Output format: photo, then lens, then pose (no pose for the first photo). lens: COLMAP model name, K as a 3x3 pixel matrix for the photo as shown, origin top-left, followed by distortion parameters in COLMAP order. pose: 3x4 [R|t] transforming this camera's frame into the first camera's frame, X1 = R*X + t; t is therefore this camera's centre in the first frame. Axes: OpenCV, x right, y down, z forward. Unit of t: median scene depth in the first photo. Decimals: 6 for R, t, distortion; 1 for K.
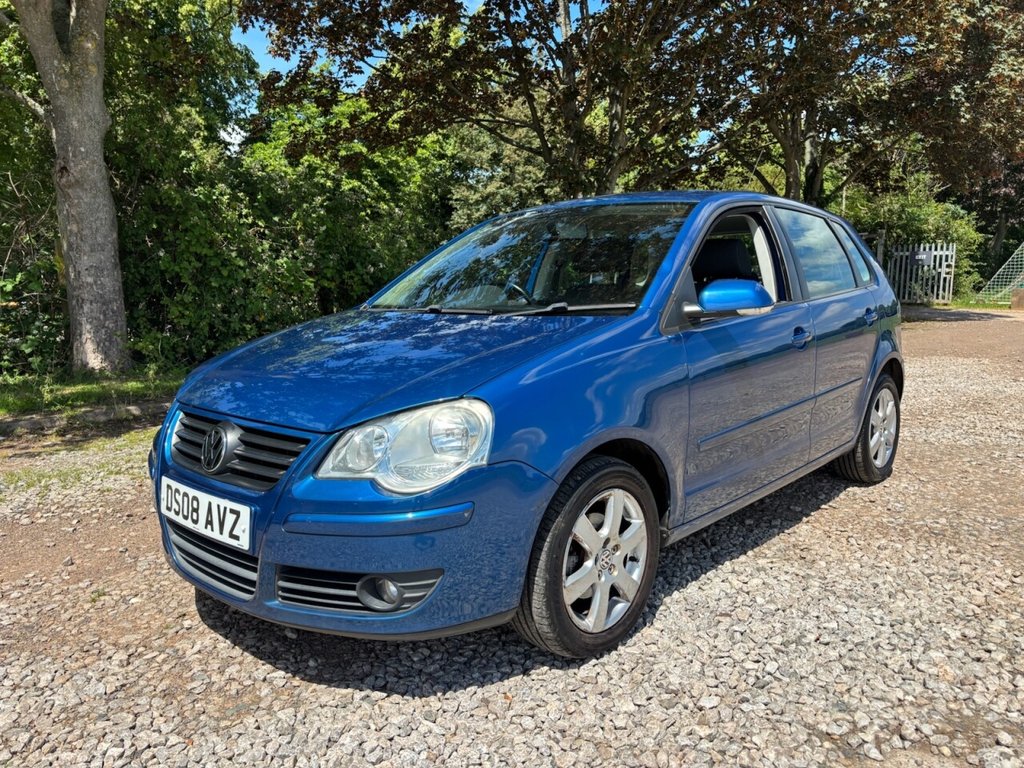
lens RADIAL K [[755.9, 0, 515.8], [0, 755.9, 388.4], [0, 0, 1]] dist [0.037505, -0.031609]
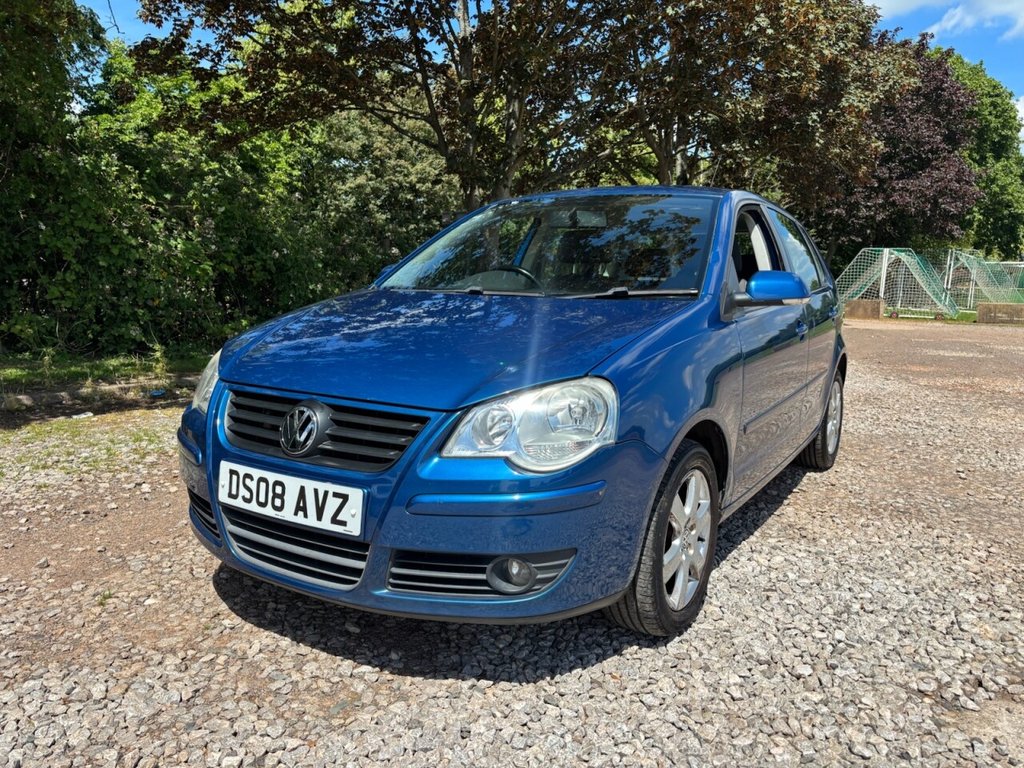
lens RADIAL K [[755.9, 0, 515.4], [0, 755.9, 386.2], [0, 0, 1]] dist [0.037505, -0.031609]
pose [[0.982151, 0.010067, 0.187826, -0.233095], [-0.009833, 0.999949, -0.002175, 0.019576], [-0.187838, 0.000289, 0.982200, 0.031418]]
